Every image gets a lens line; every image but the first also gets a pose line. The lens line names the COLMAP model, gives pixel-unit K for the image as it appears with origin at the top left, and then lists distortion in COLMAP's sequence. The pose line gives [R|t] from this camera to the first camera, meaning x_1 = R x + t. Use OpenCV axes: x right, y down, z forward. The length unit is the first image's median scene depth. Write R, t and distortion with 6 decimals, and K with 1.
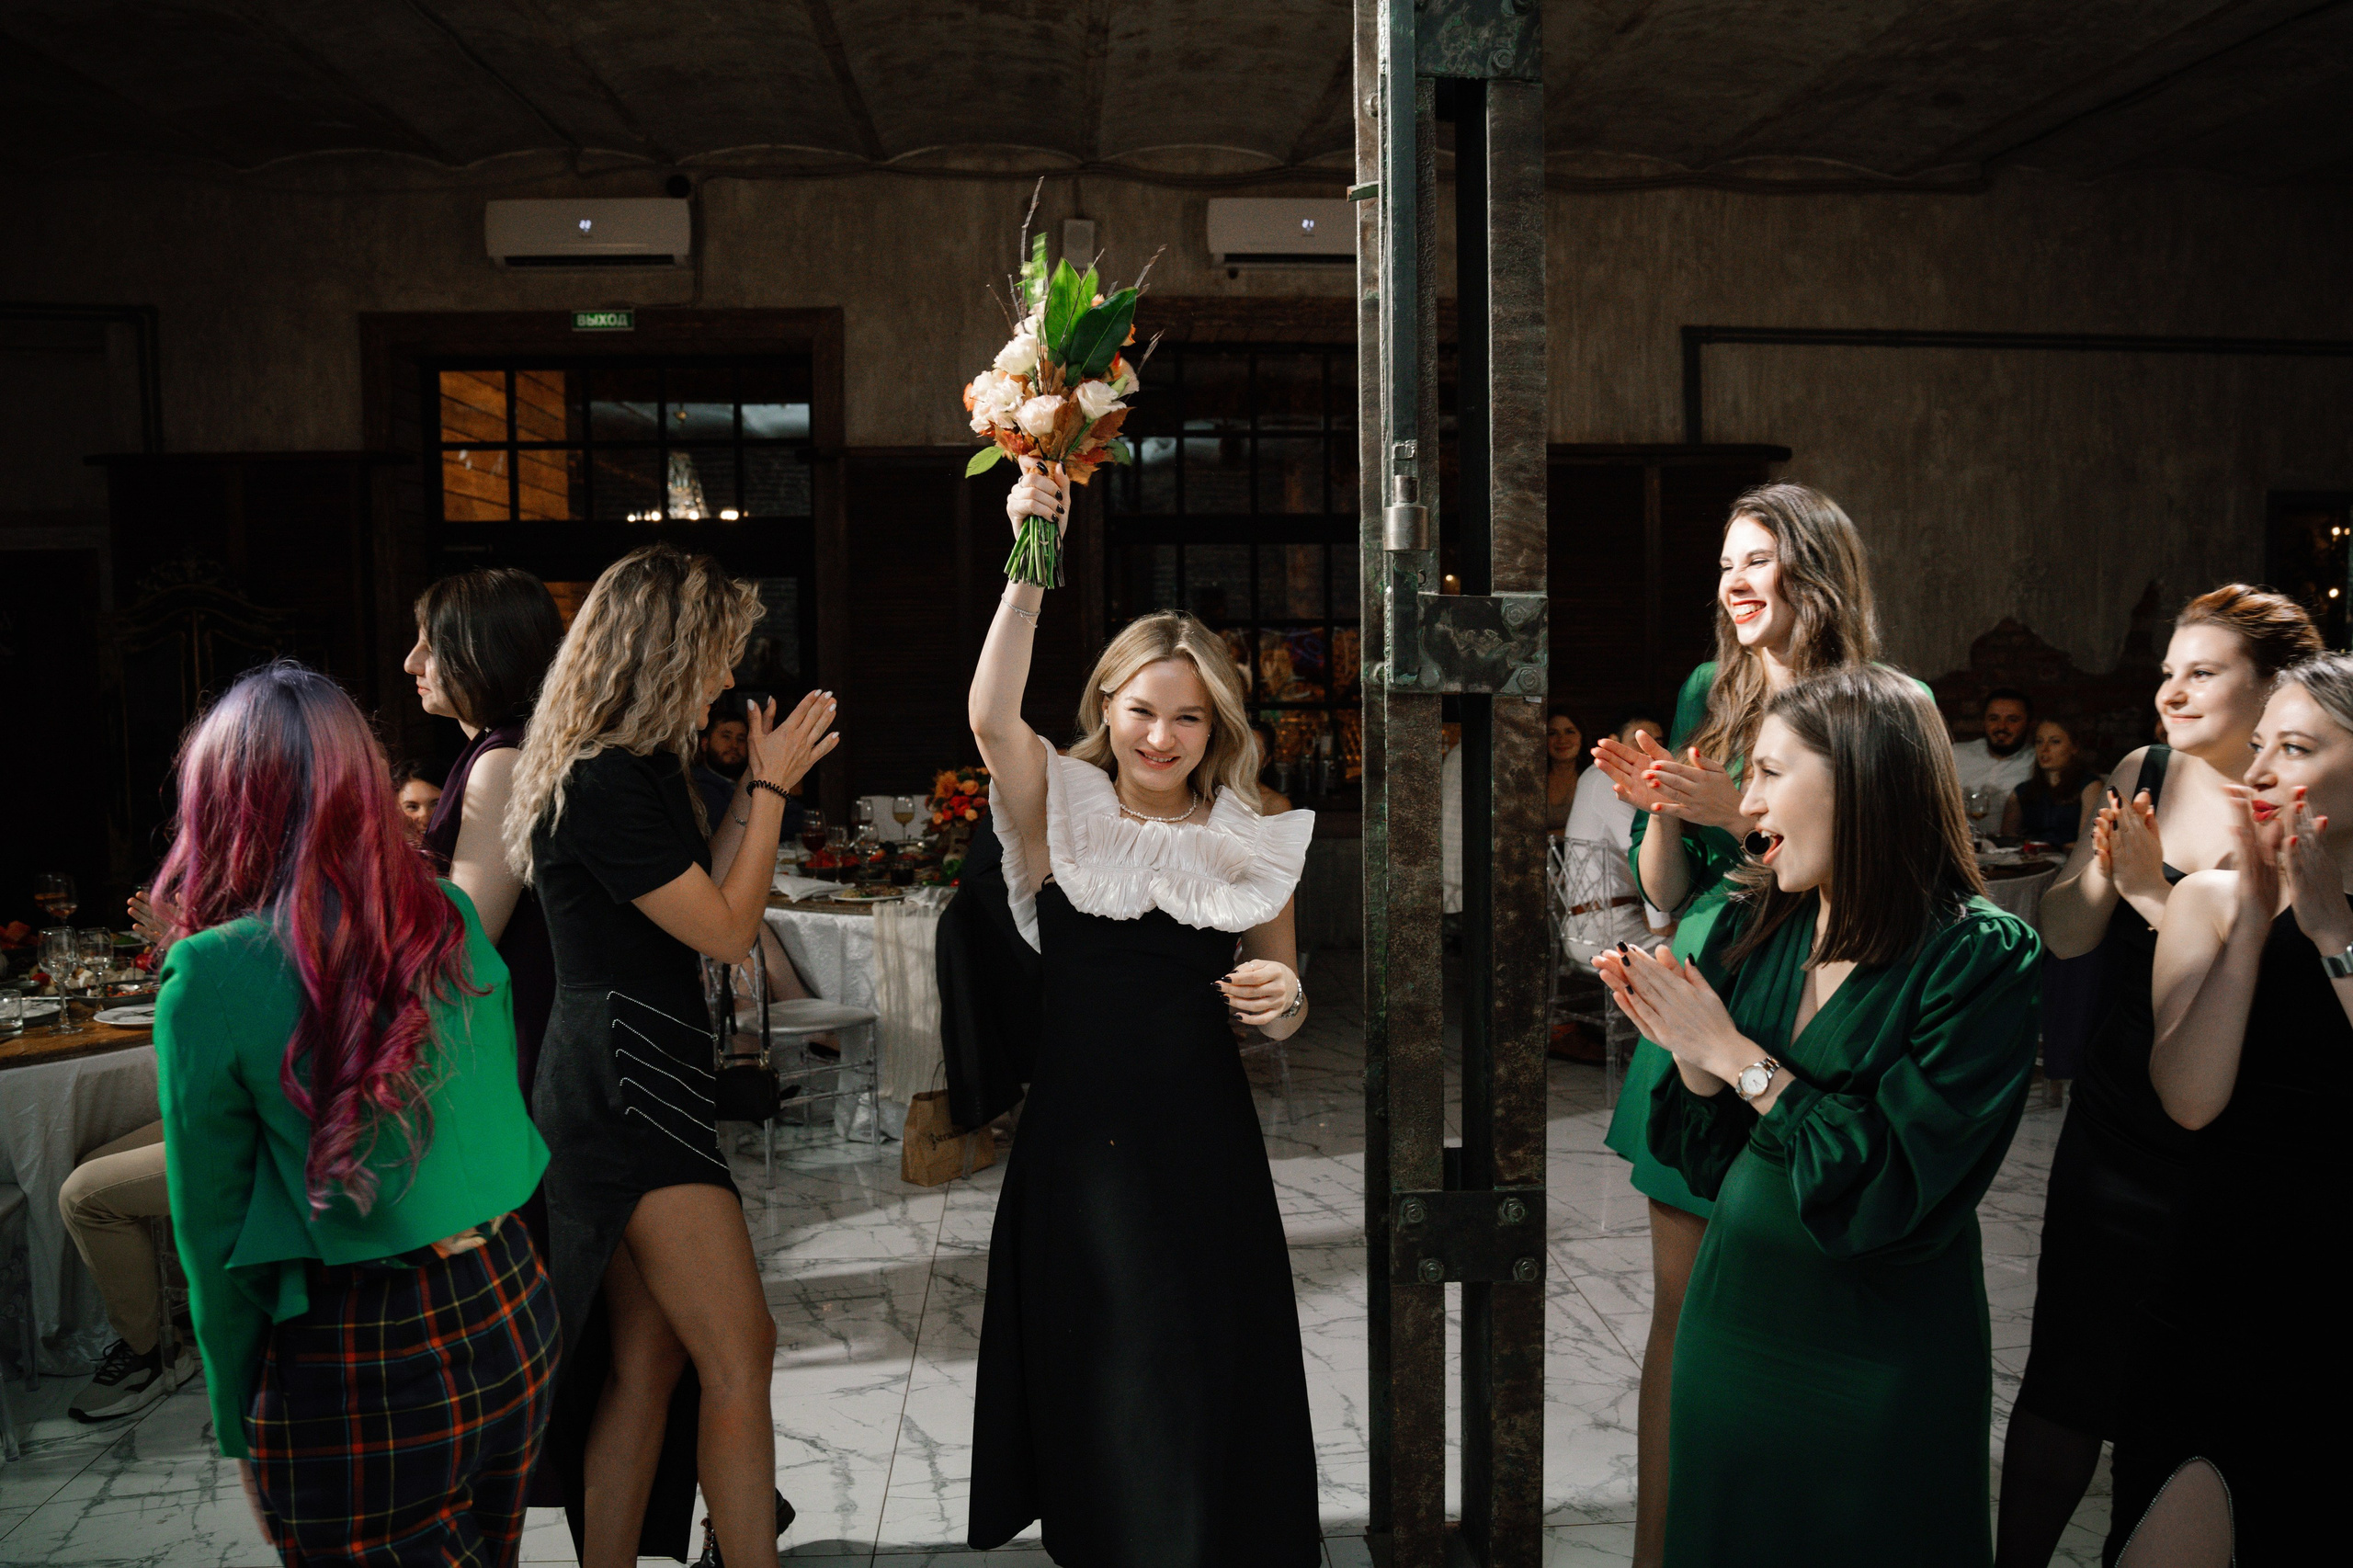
lens RADIAL K [[1885.6, 0, 1181.5], [0, 1885.6, 782.4], [0, 0, 1]] dist [-0.108018, 0.075592]
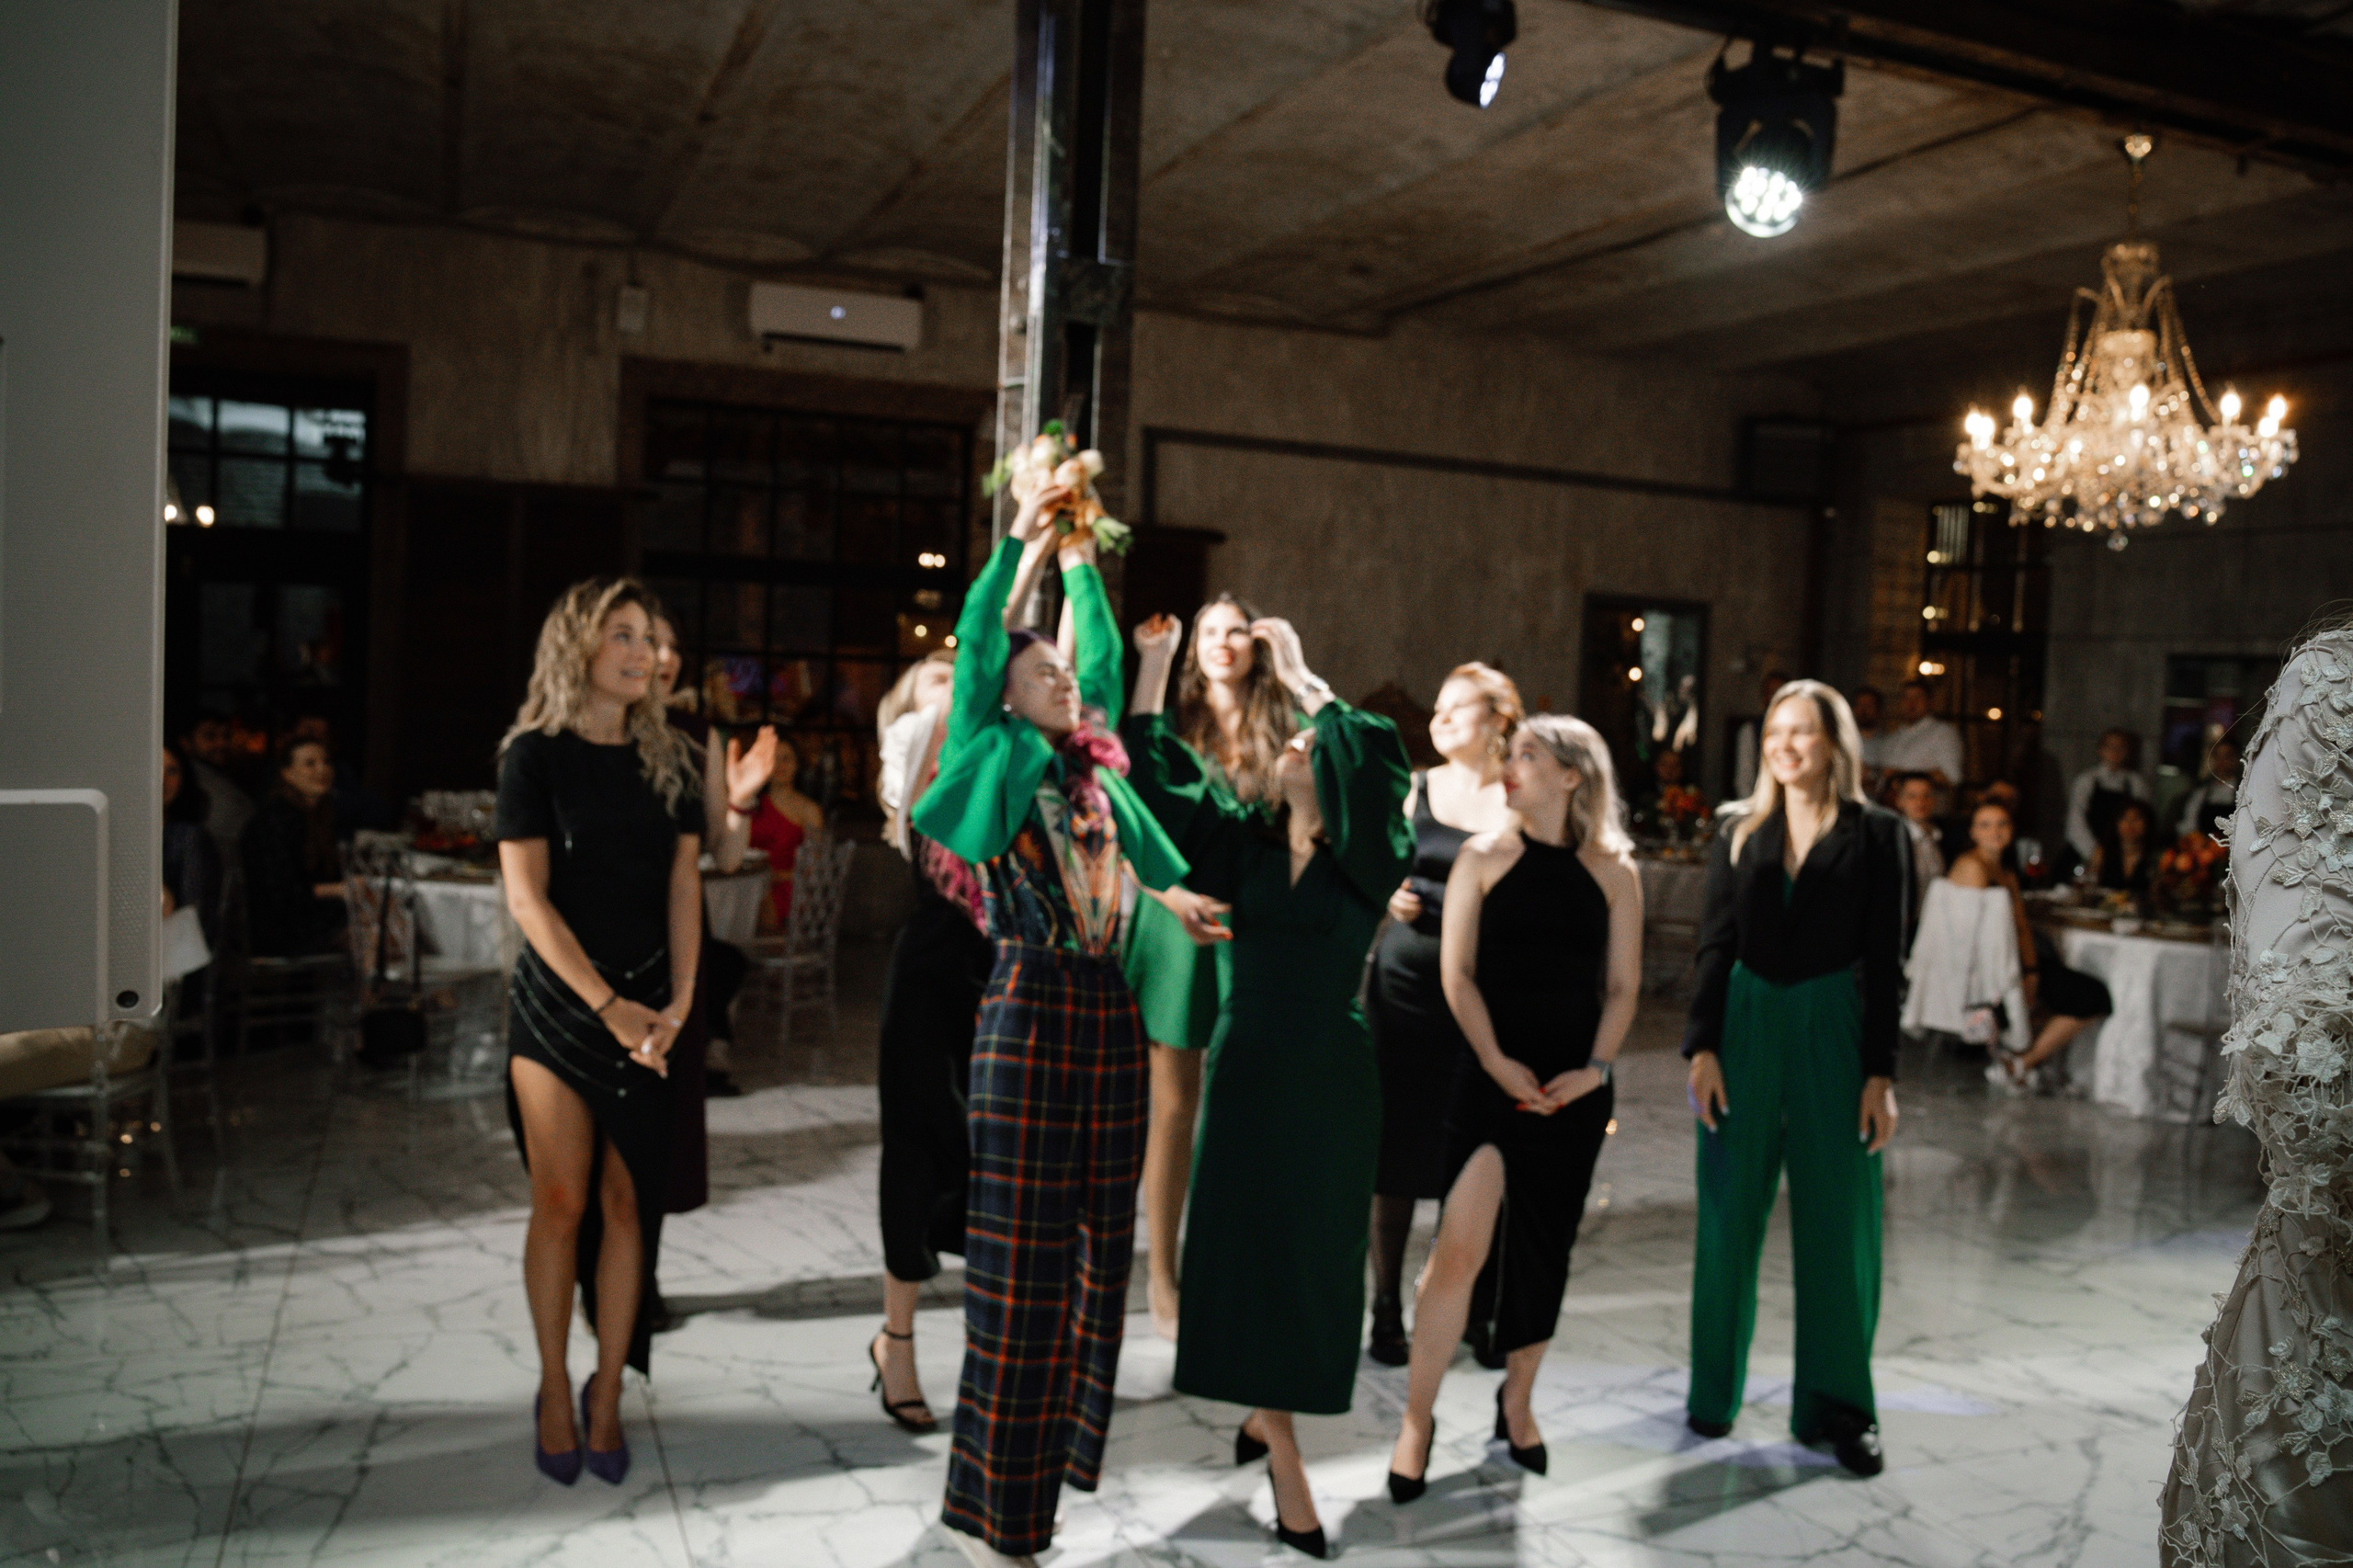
lens RADIAL K [[1885.6, 0, 1181.5], [0, 1885.6, 782.4], [0, 0, 1]] dist [-0.108018, 0.075592]
pose [[0.950146, 0.035810, 0.309742, -0.077933], [-0.030224, 0.999283, -0.022816, 0.012089], [-0.310337, 0.012316, 0.950547, -0.164223]]
